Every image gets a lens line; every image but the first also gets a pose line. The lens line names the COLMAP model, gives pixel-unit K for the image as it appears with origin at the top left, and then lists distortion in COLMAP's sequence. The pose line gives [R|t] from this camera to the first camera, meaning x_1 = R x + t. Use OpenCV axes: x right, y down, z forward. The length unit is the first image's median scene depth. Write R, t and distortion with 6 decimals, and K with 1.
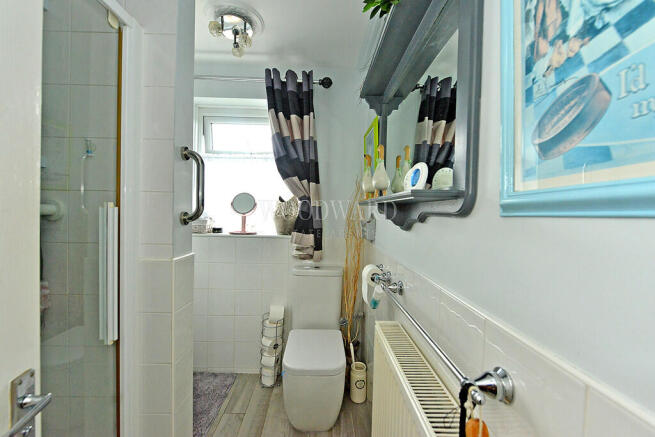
lens RADIAL K [[262.3, 0, 327.2], [0, 262.3, 216.5], [0, 0, 1]] dist [-0.000173, -0.000026]
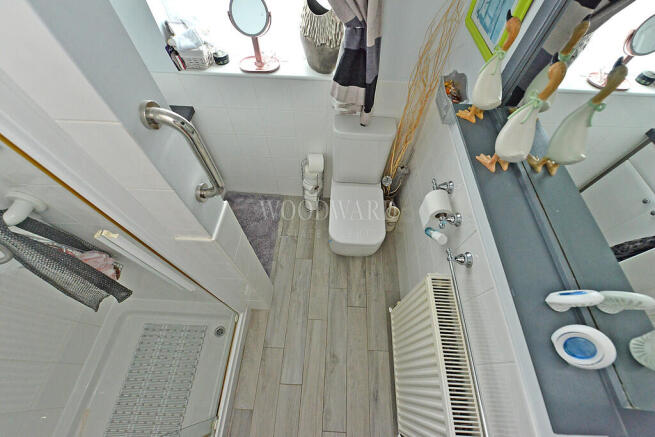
lens RADIAL K [[262.3, 0, 327.2], [0, 262.3, 216.5], [0, 0, 1]] dist [-0.000173, -0.000026]
pose [[0.996959, 0.060989, -0.048504, -0.095159], [0.008623, 0.532275, 0.846528, -0.330155], [0.077447, -0.844372, 0.530131, 0.347372]]
